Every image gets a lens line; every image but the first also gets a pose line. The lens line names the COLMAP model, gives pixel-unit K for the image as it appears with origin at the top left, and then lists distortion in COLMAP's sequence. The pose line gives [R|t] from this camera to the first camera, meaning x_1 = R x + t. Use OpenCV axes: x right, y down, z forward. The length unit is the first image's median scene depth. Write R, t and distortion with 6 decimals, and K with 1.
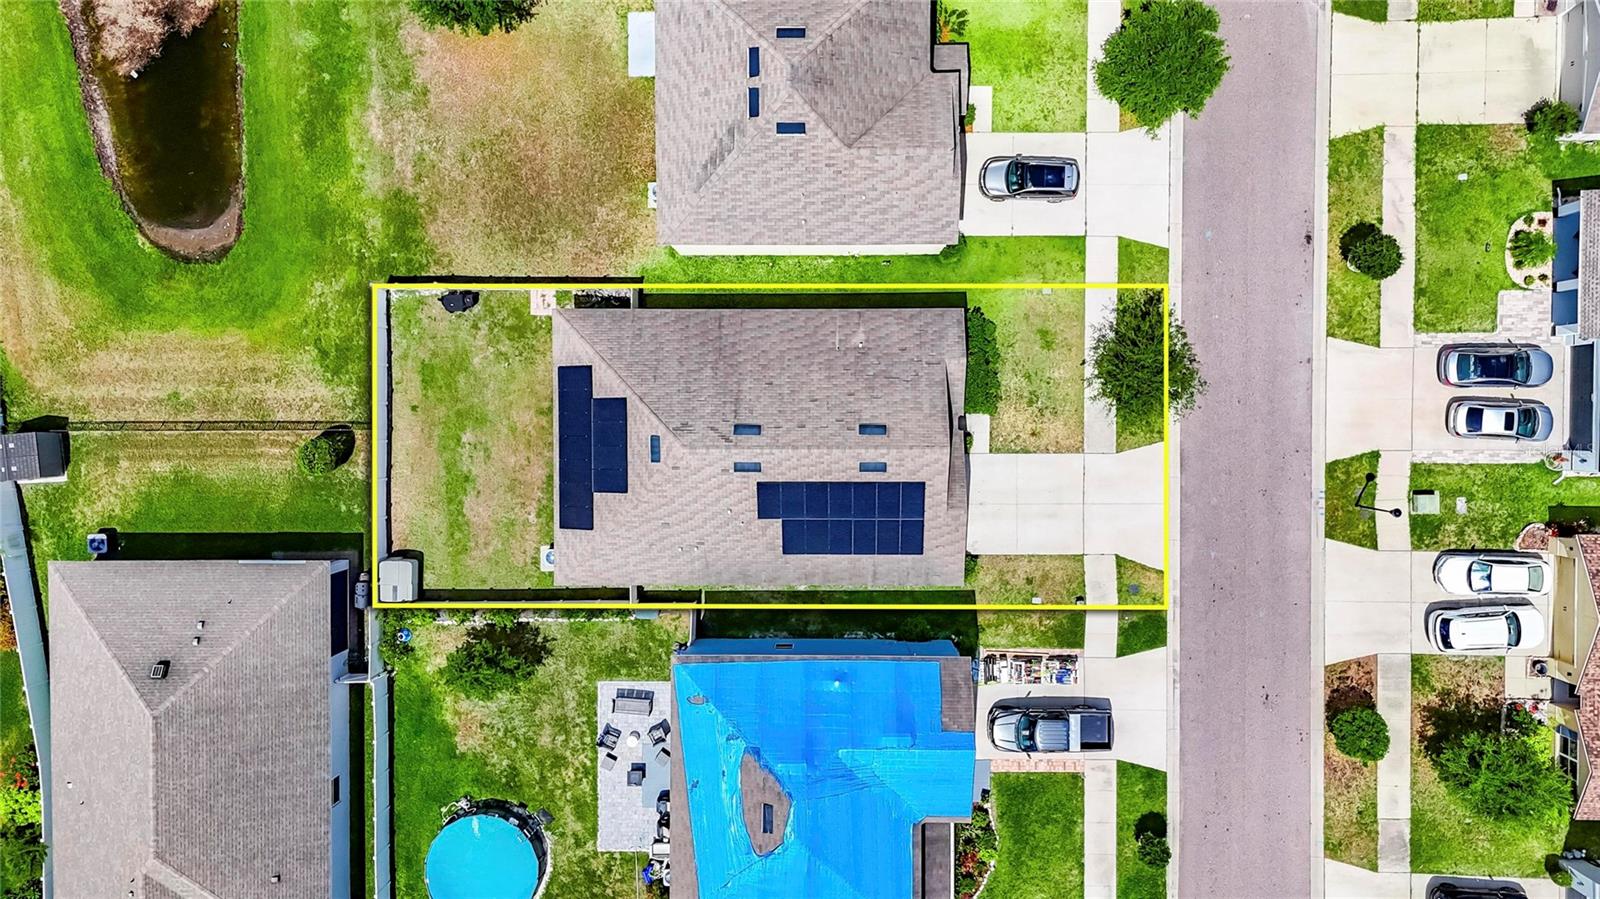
lens RADIAL K [[1161.3, 0, 807.1], [0, 1161.3, 456.2], [0, 0, 1]] dist [0.093438, -0.109959]
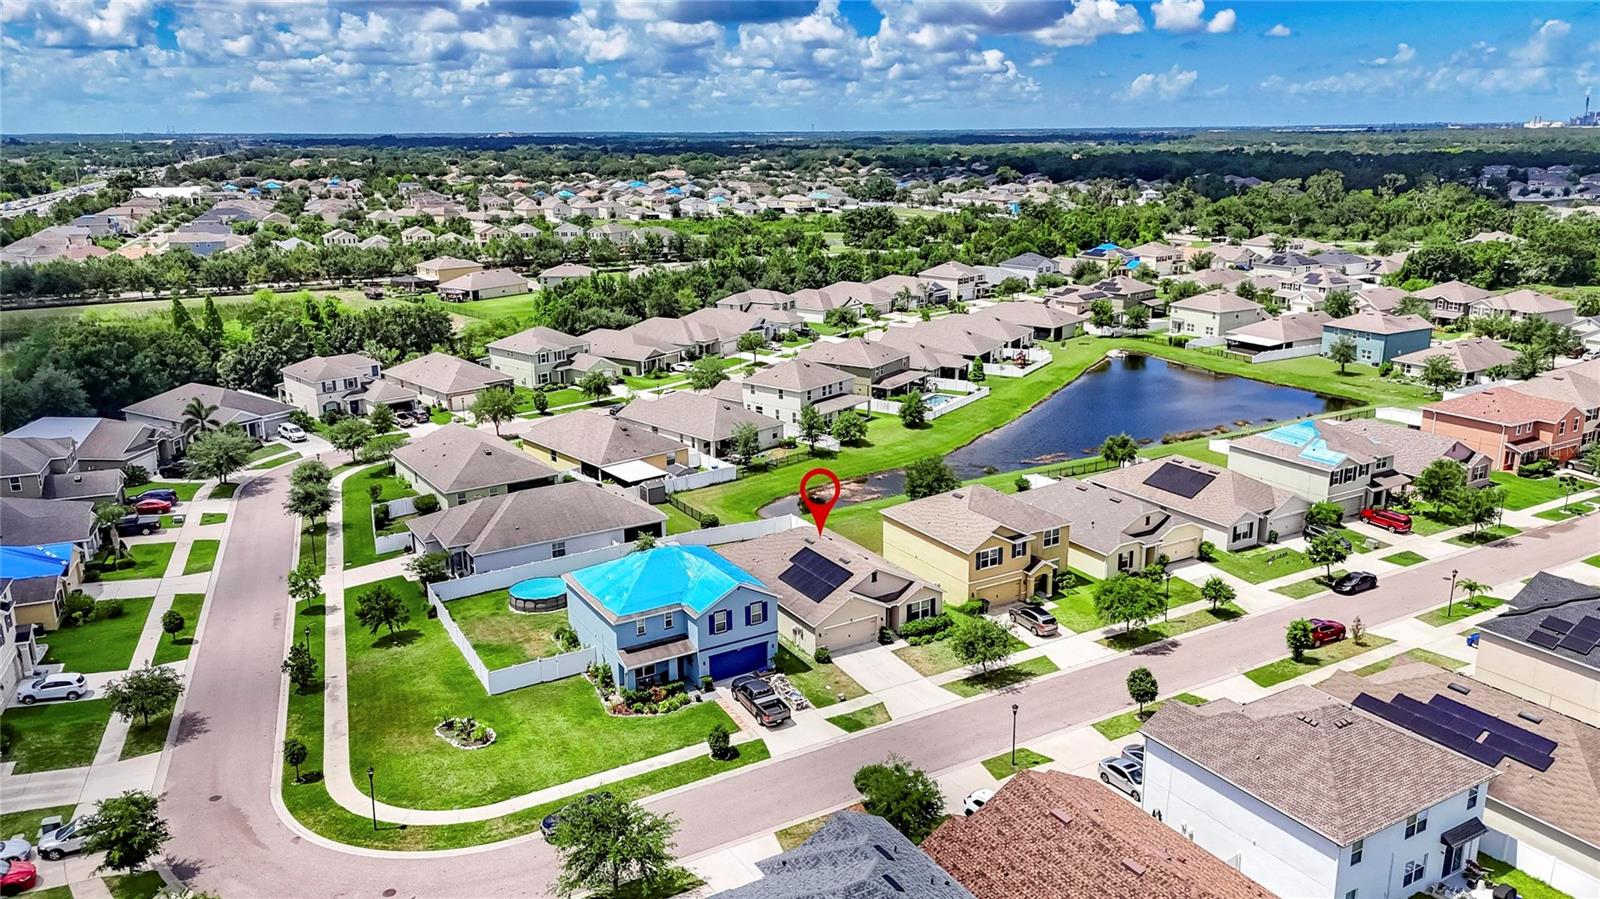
lens RADIAL K [[1161.3, 0, 807.1], [0, 1161.3, 456.2], [0, 0, 1]] dist [0.093438, -0.109959]
pose [[0.510295, 0.248978, -0.823170, 1.357133], [-0.859675, 0.121413, -0.496202, 0.863104], [-0.023600, 0.960869, 0.275997, 0.294236]]
